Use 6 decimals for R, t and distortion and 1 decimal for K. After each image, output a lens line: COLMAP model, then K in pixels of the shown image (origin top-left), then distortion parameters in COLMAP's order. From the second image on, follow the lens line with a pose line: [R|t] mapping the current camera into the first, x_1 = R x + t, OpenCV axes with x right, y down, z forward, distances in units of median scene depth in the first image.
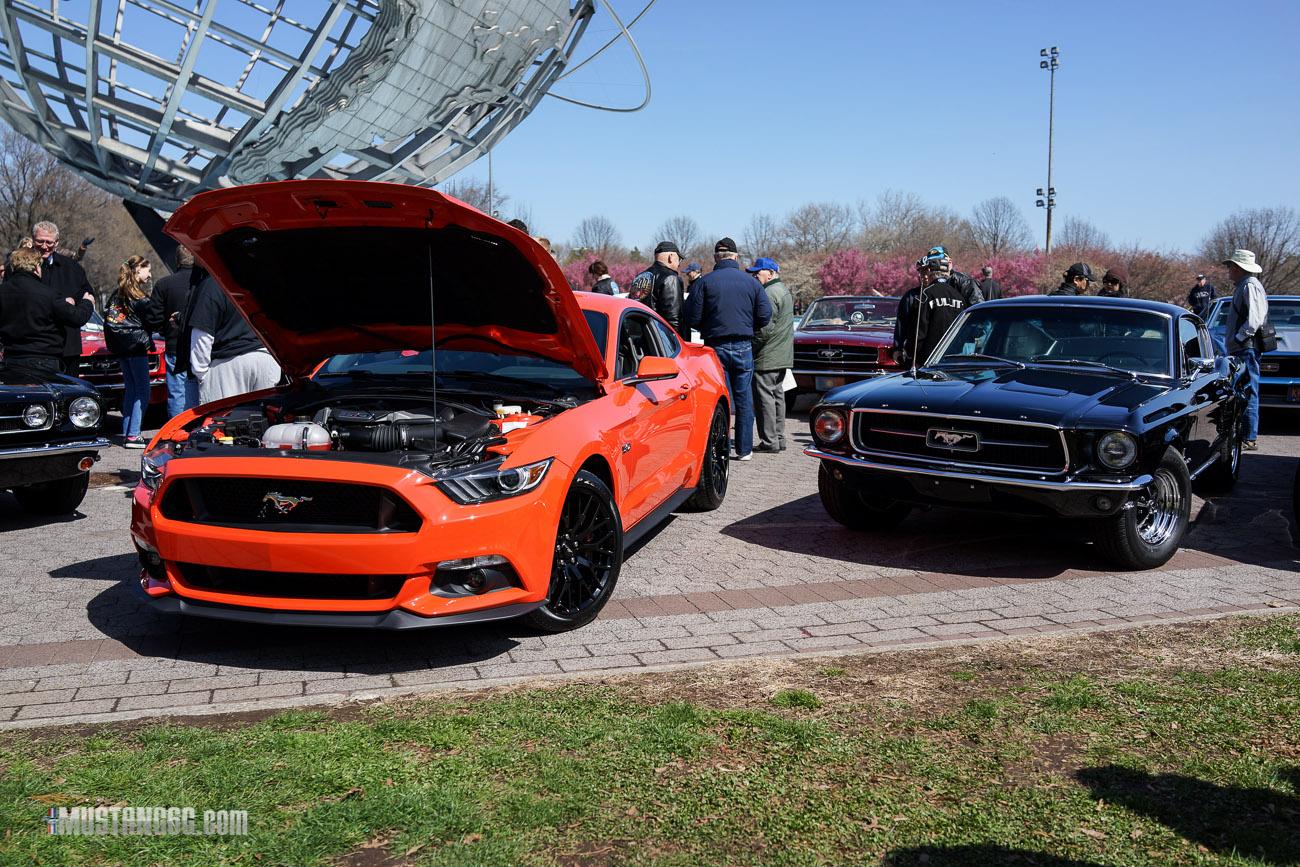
lens RADIAL K [[1031.4, 0, 665.9], [0, 1031.4, 435.5], [0, 0, 1]] dist [0.016244, 0.011502]
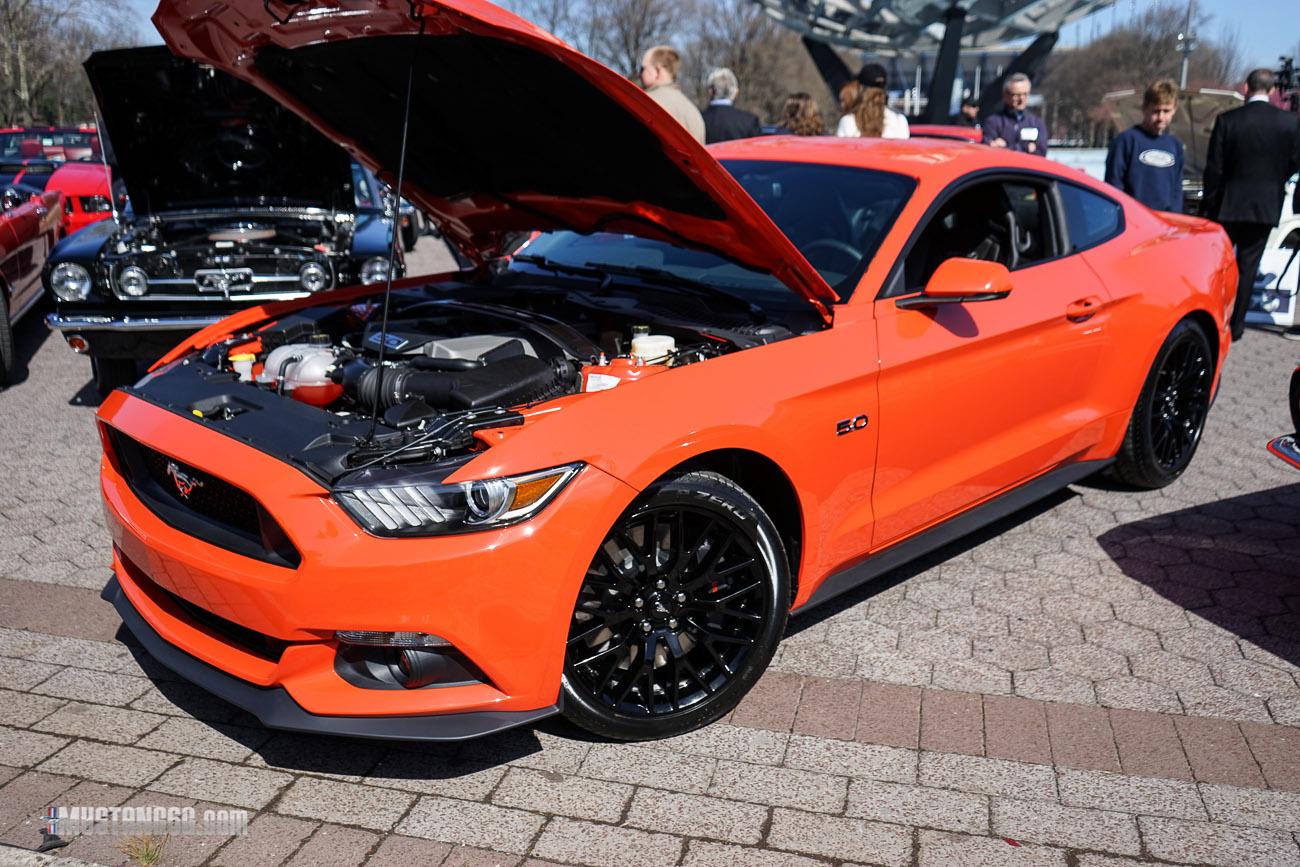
lens RADIAL K [[1122.1, 0, 650.0], [0, 1122.1, 433.5], [0, 0, 1]] dist [-0.061498, 0.004934]
pose [[0.861029, 0.131338, -0.491304, 0.192408], [-0.067451, 0.987034, 0.145650, -0.075285], [0.504063, -0.092270, 0.858724, 0.470848]]
